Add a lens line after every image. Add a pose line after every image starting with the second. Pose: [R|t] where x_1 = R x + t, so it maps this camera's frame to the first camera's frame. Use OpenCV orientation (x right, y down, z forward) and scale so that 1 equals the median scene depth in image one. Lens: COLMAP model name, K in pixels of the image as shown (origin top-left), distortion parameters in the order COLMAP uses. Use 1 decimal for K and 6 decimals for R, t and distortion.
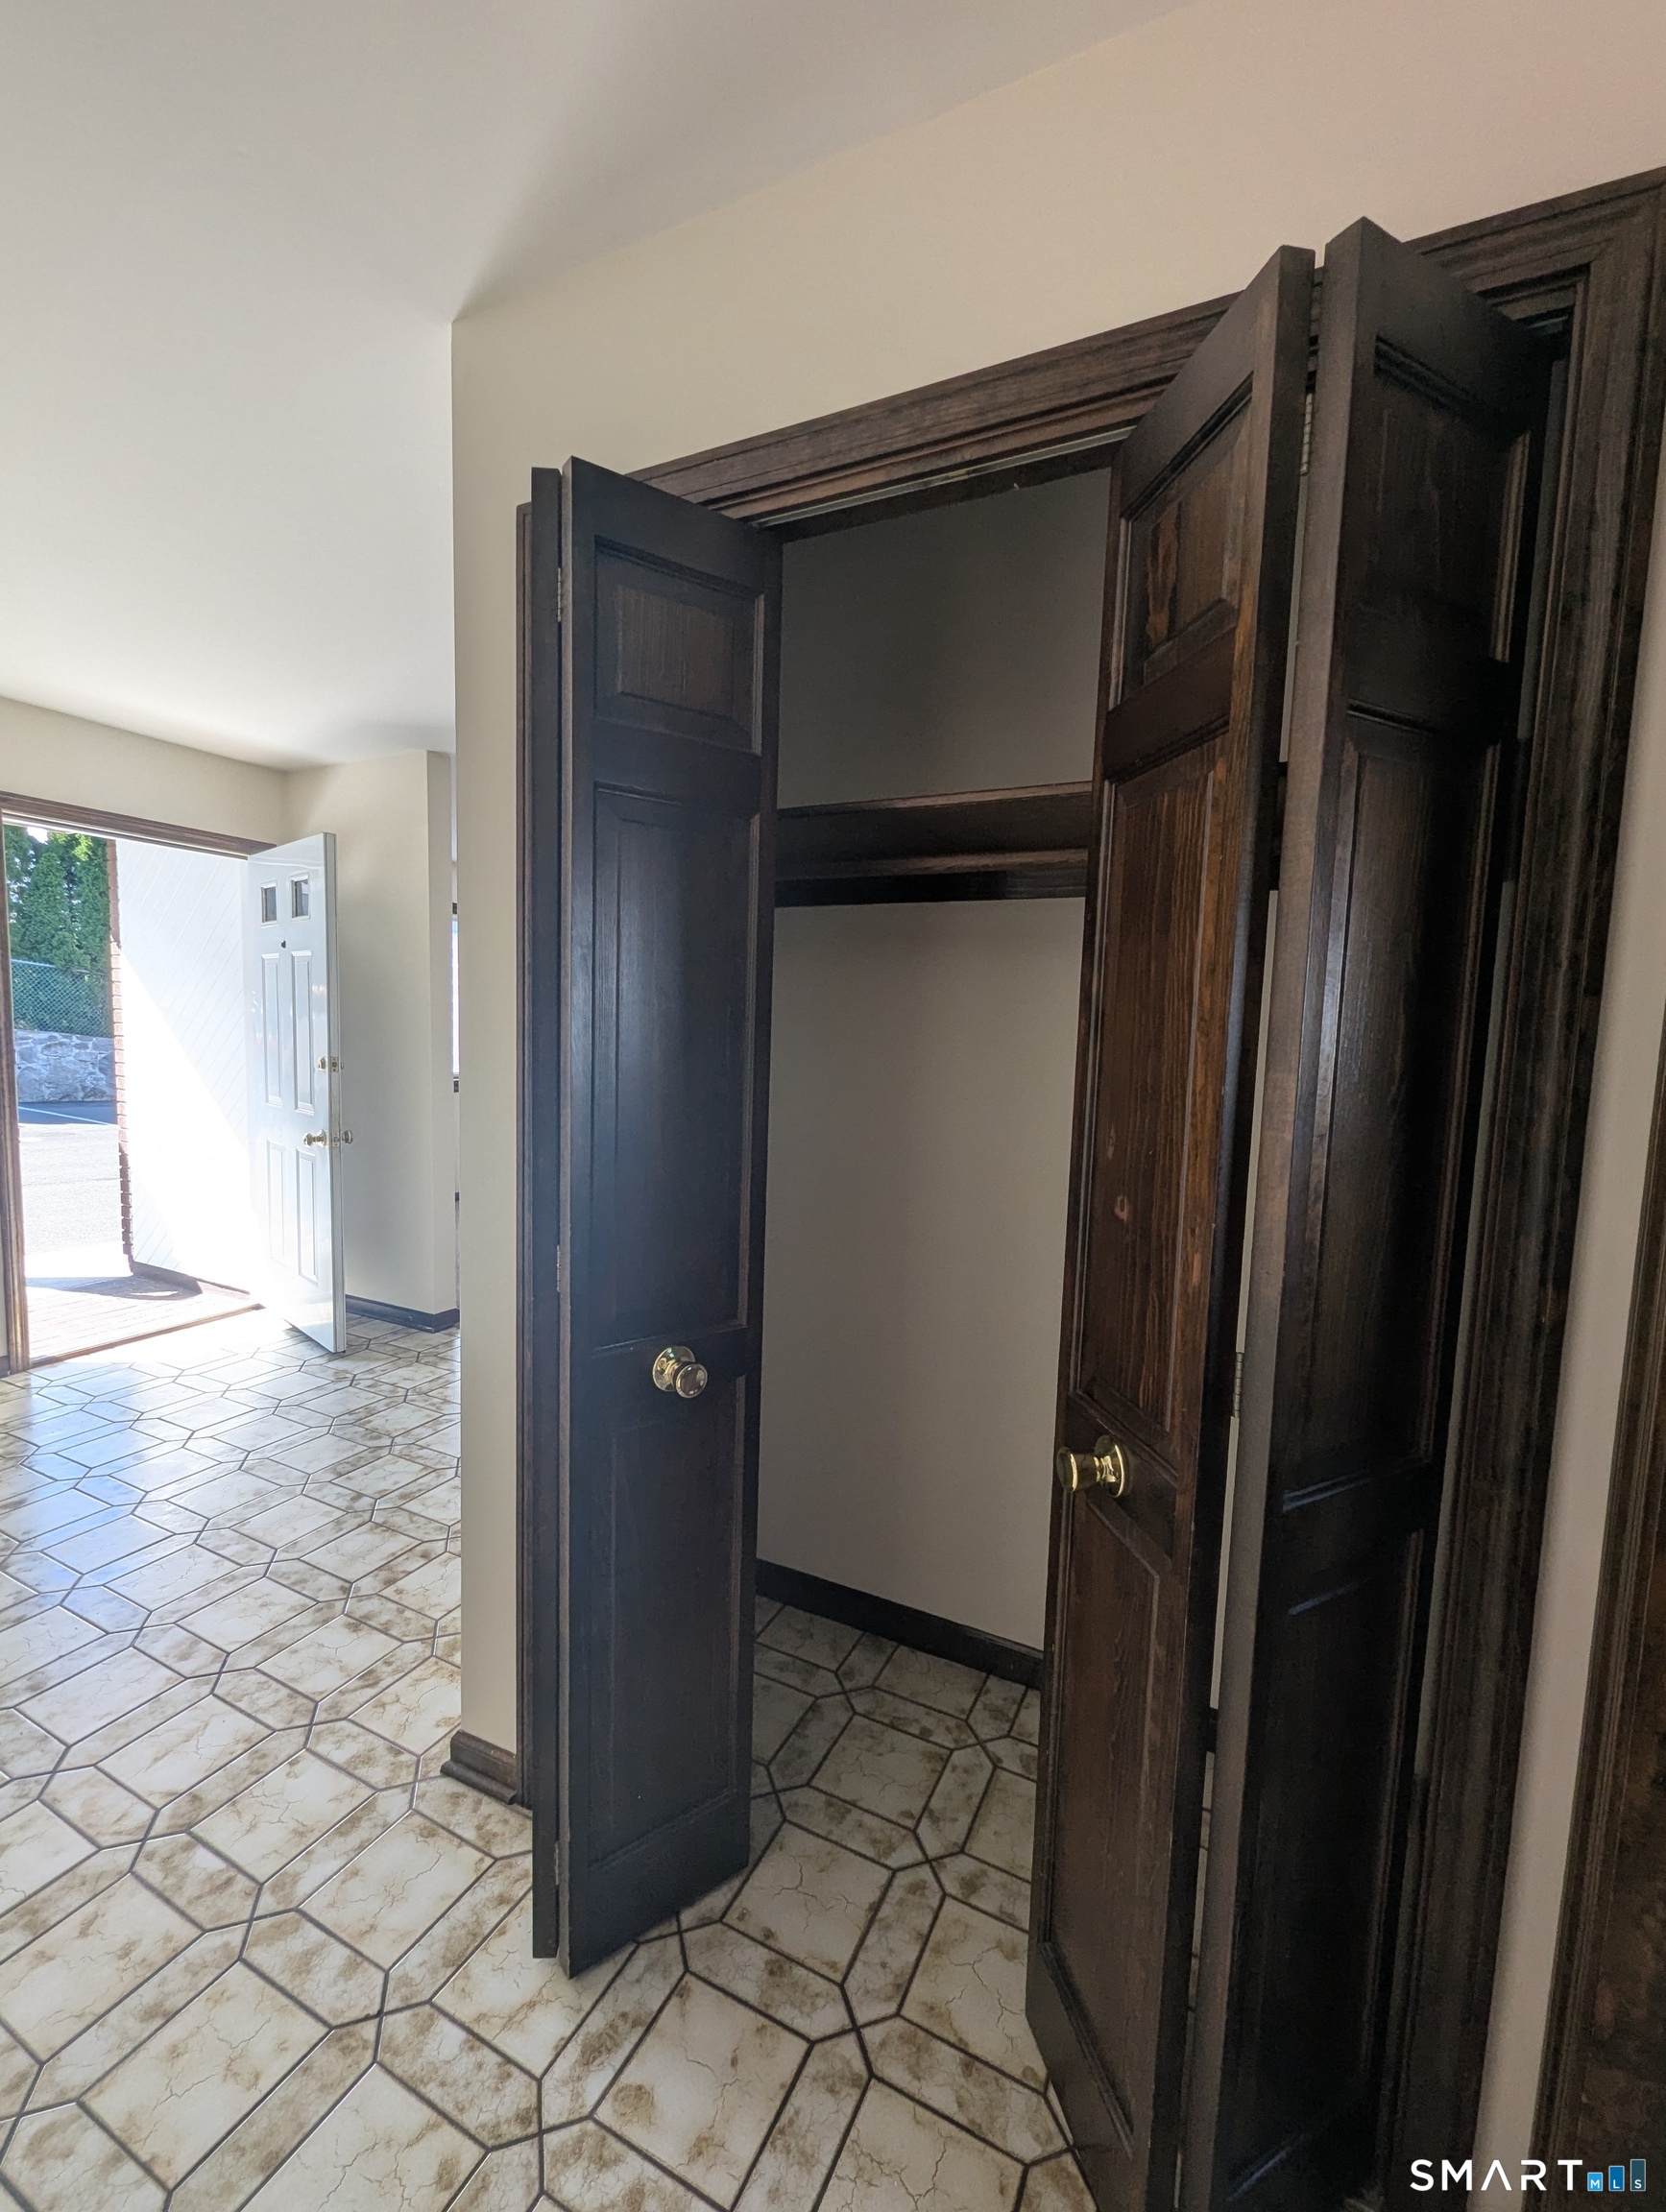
lens RADIAL K [[916.0, 0, 825.8], [0, 916.0, 1113.6], [0, 0, 1]] dist [0.008157, -0.005100]
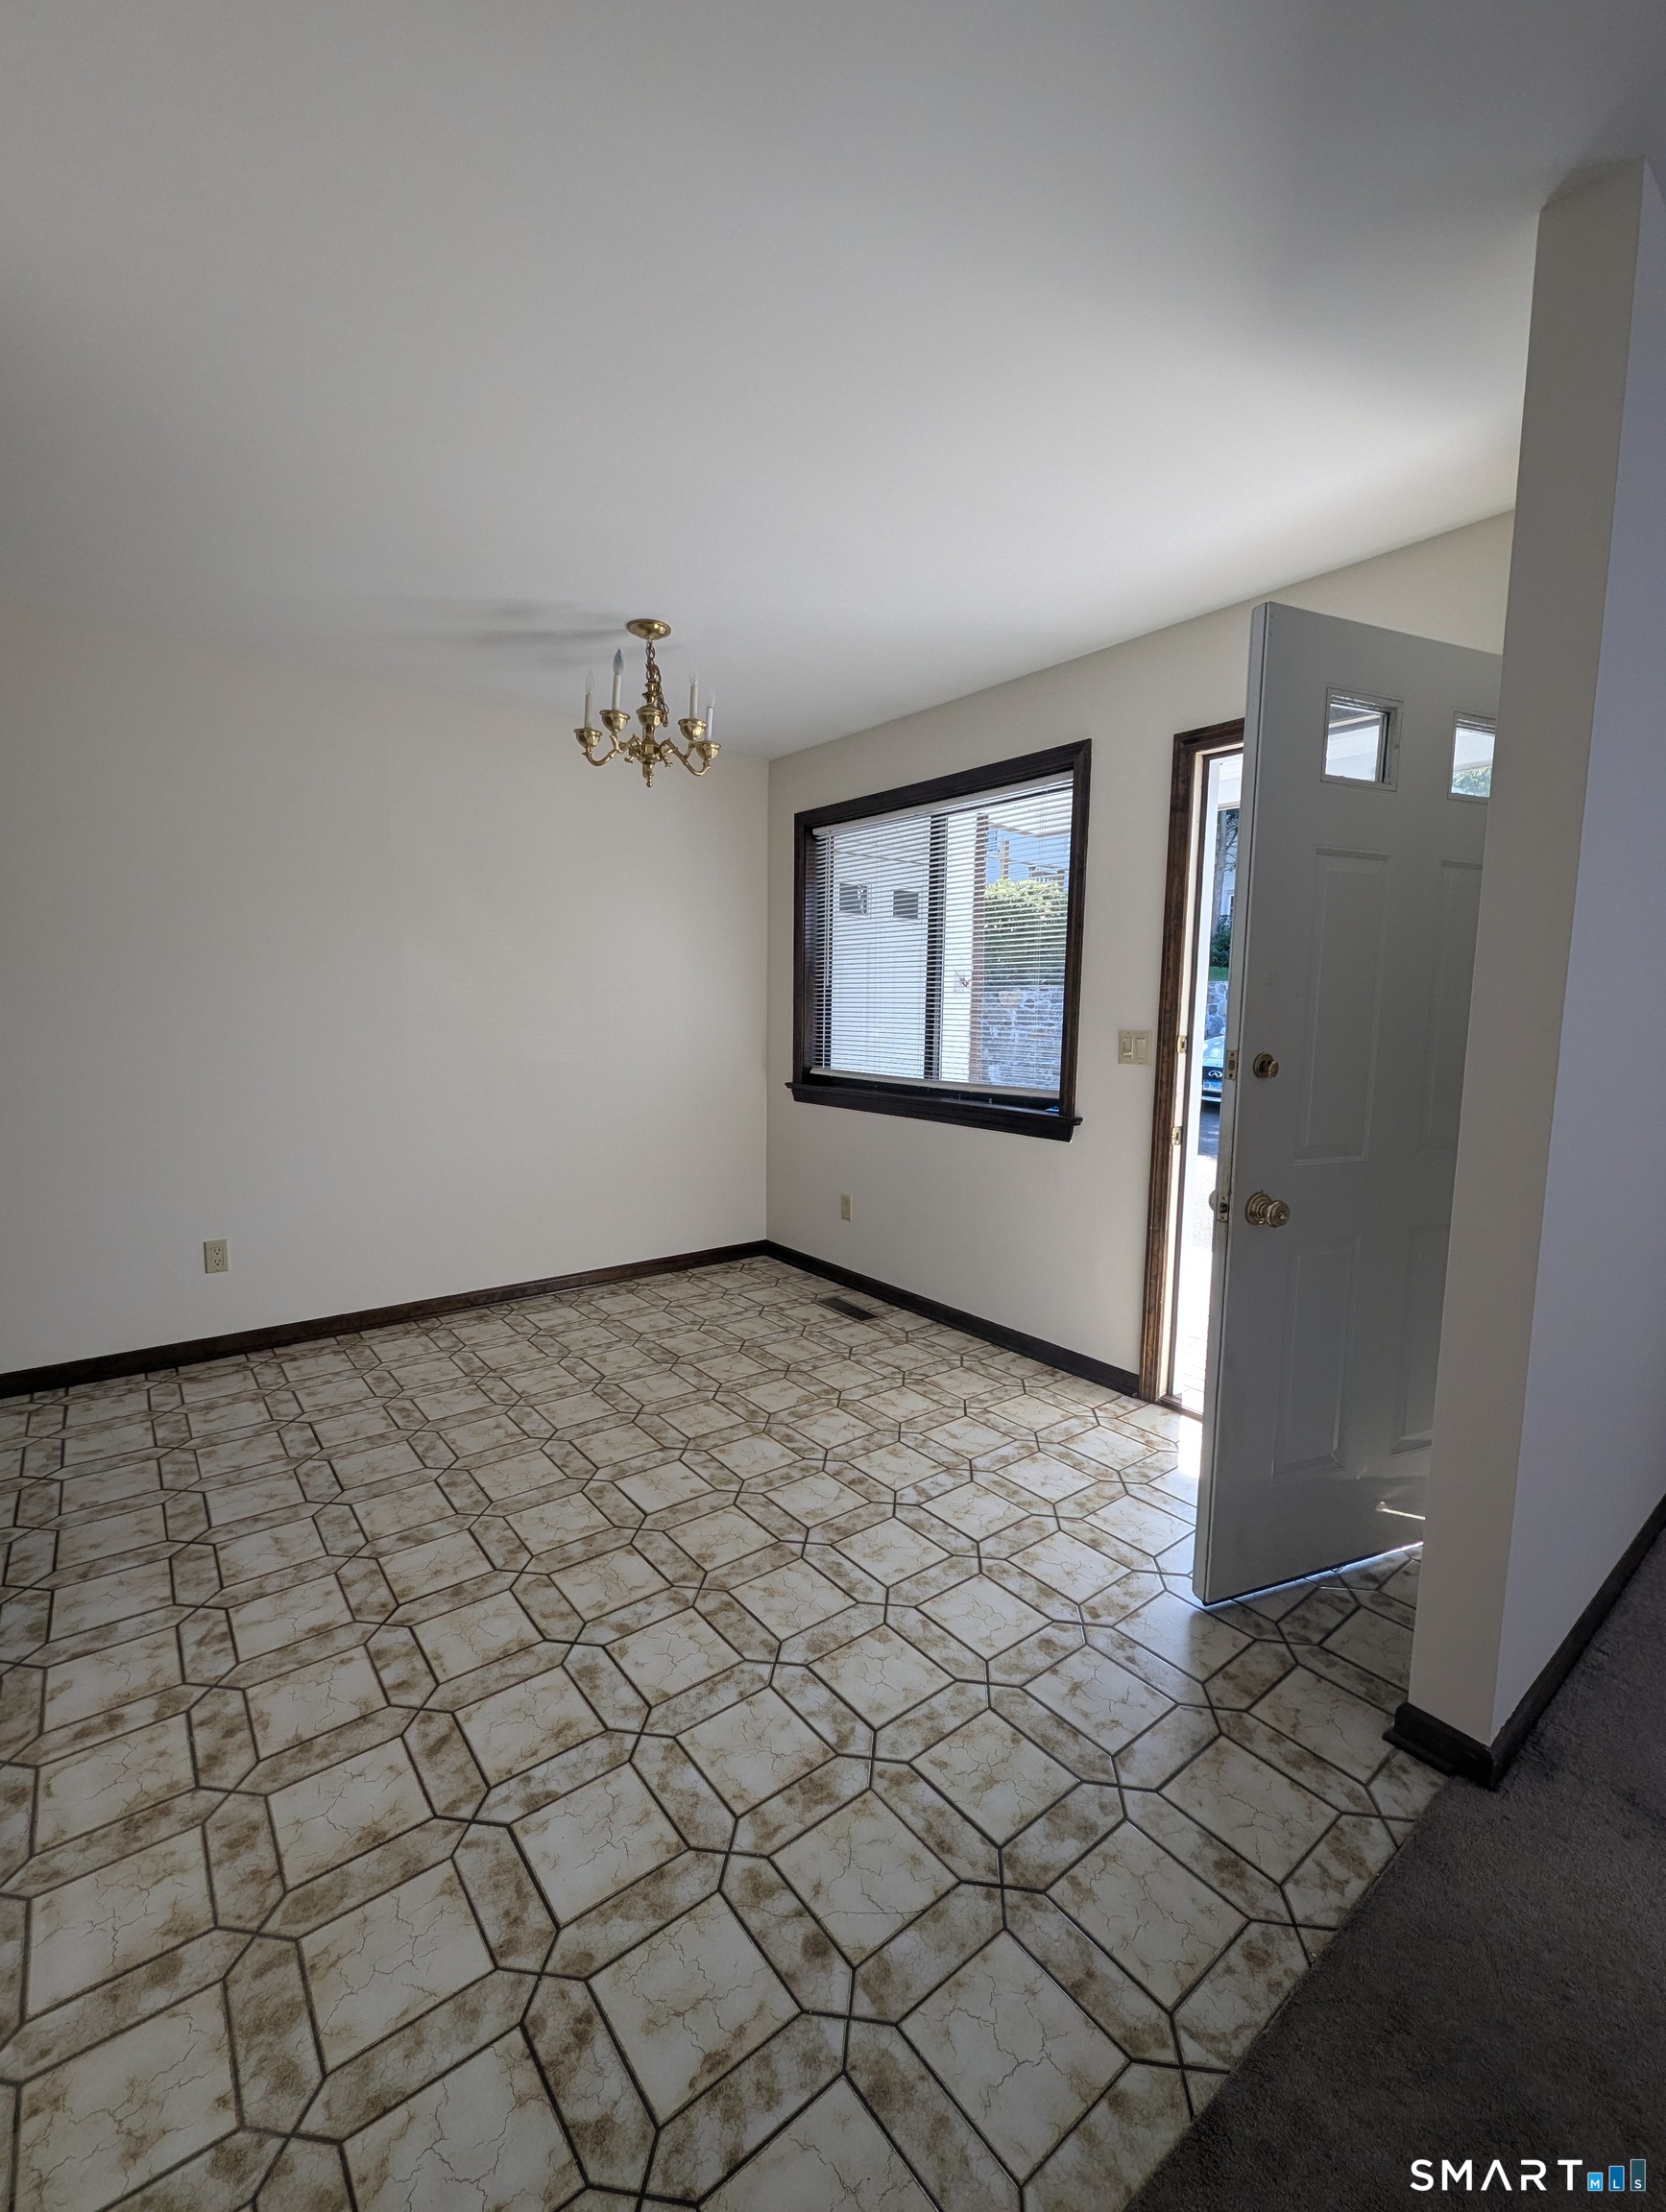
lens RADIAL K [[921.3, 0, 821.3], [0, 921.3, 1112.1], [0, 0, 1]] dist [0.003438, 0.000873]
pose [[-0.430090, 0.065313, -0.900420, 0.061981], [-0.110460, 0.986079, 0.124288, -0.113679], [0.896003, 0.152916, -0.416888, 1.739777]]
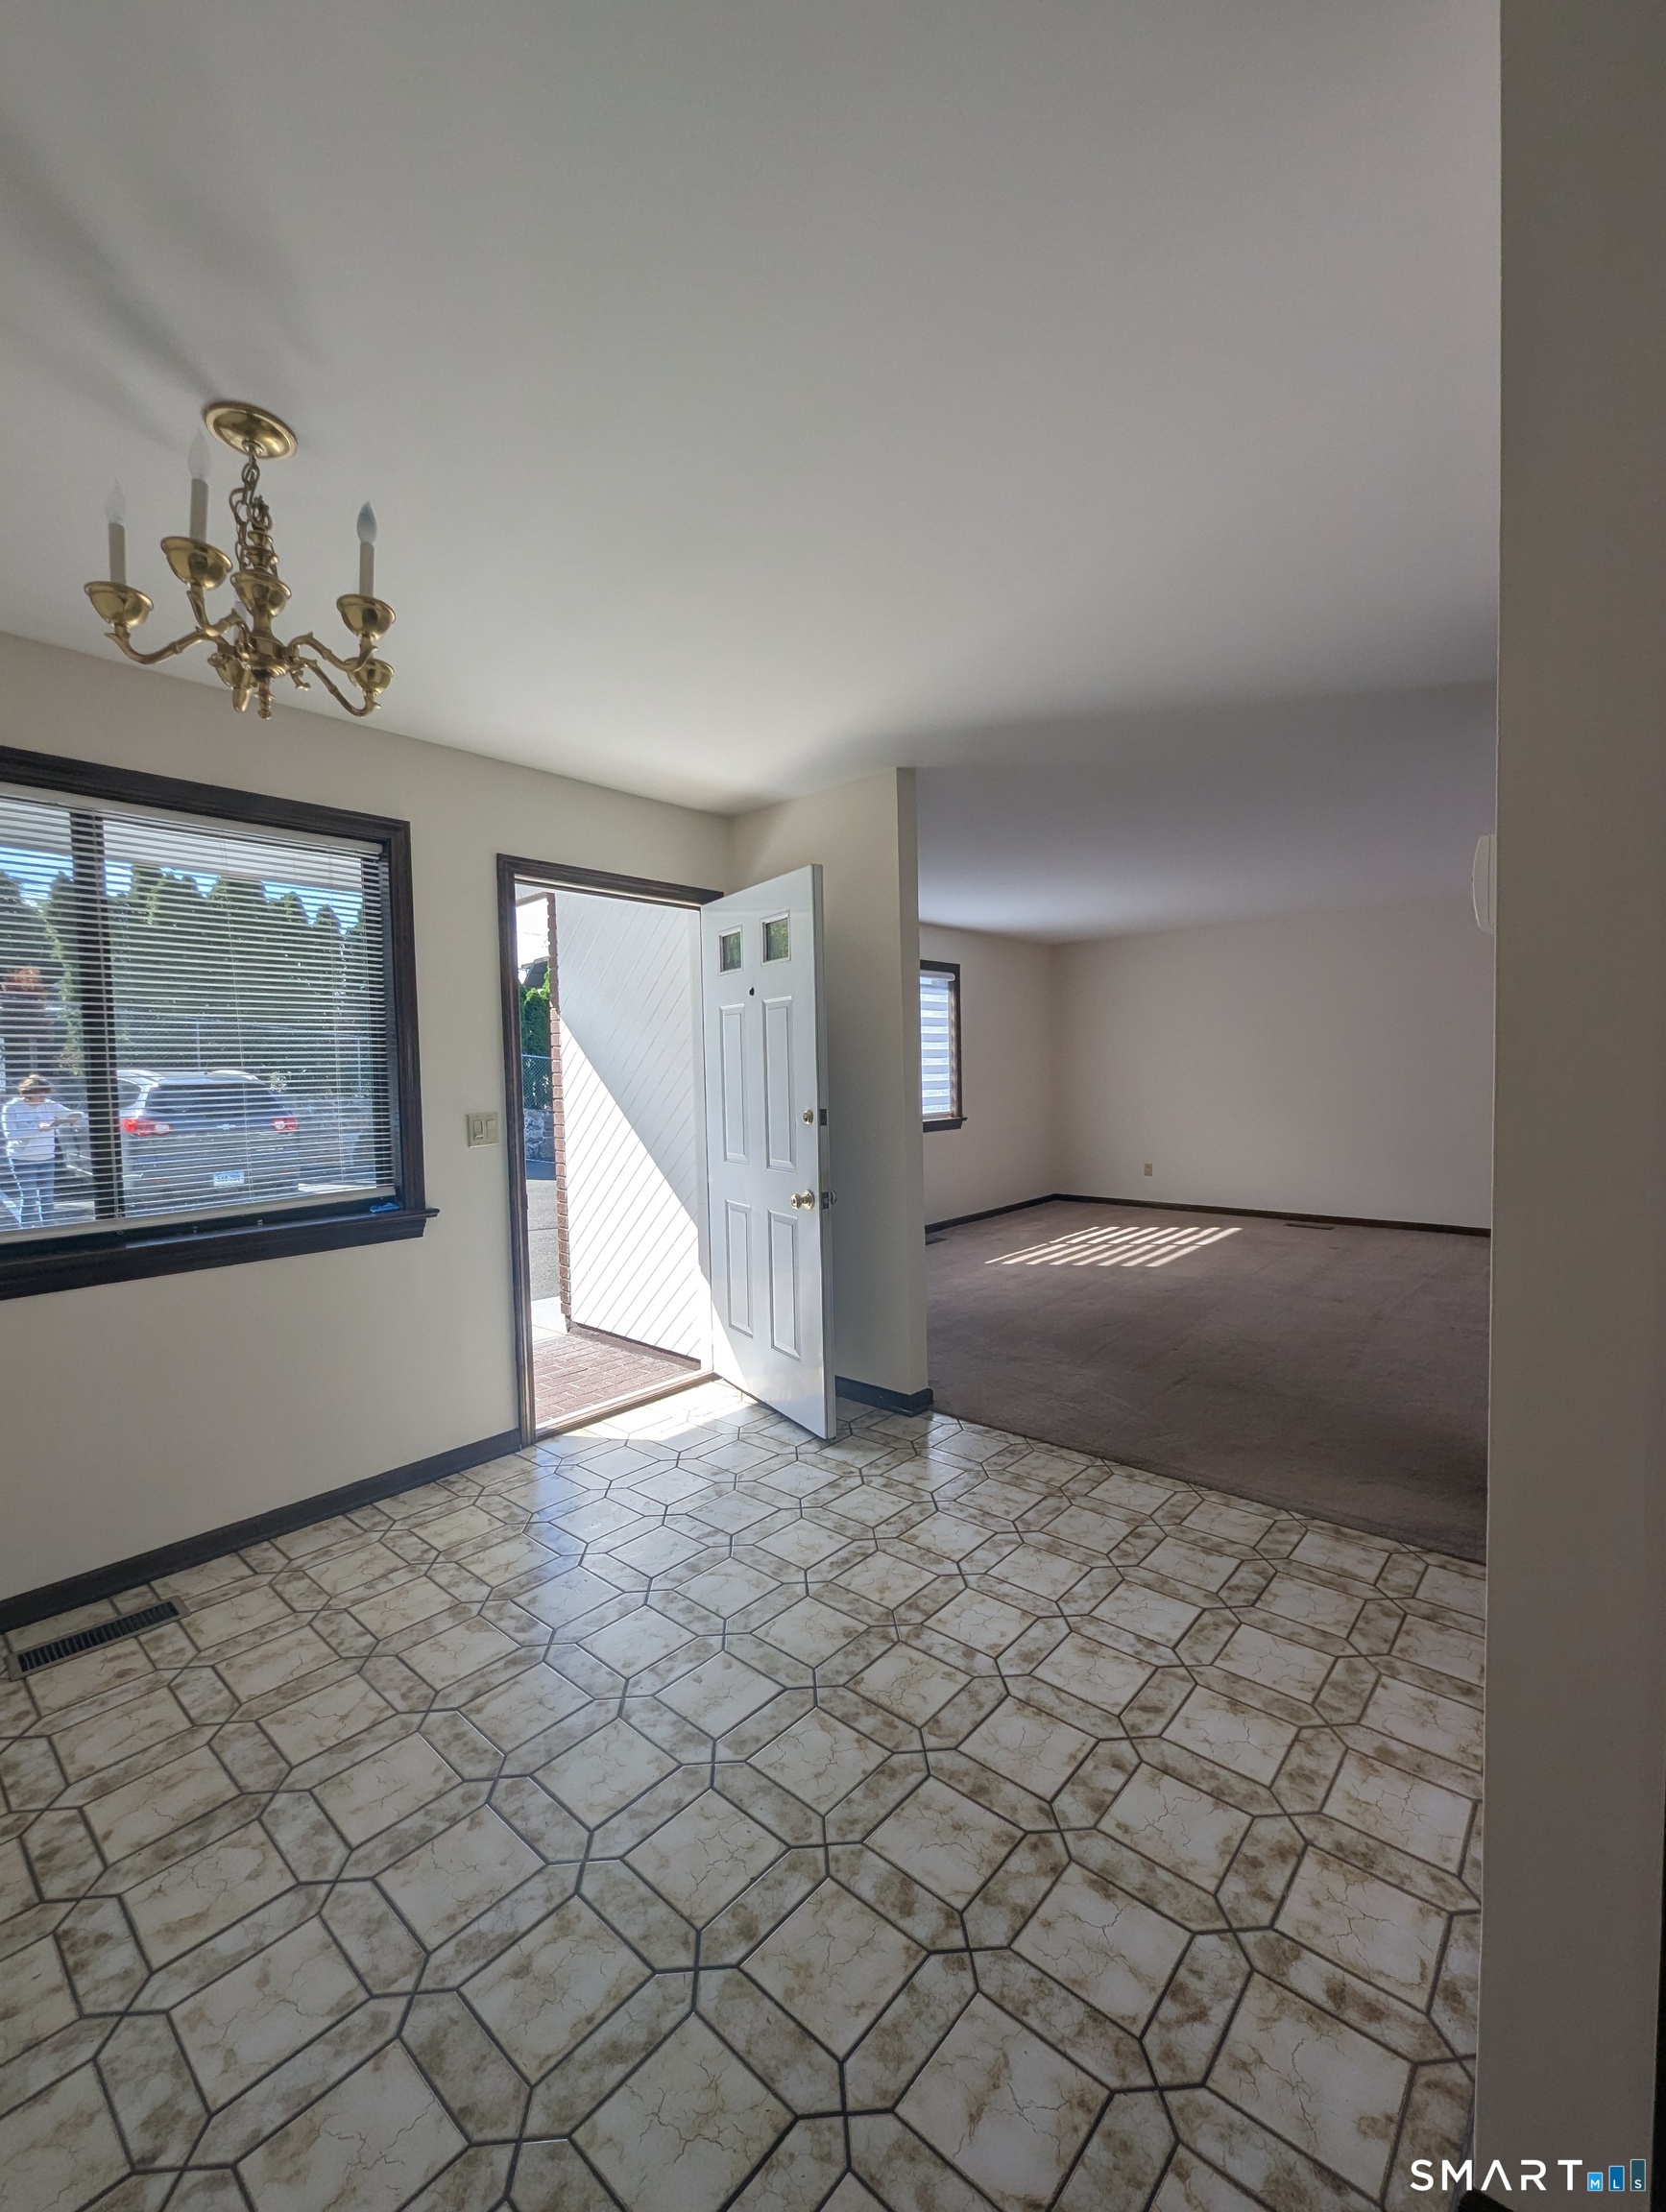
lens RADIAL K [[921.9, 0, 823.4], [0, 921.9, 1111.3], [0, 0, 1]] dist [0.006440, -0.002656]
pose [[0.963152, -0.041166, -0.265788, -0.503406], [0.028408, 0.998260, -0.051670, -0.021212], [0.267452, 0.042216, 0.962646, 0.212273]]
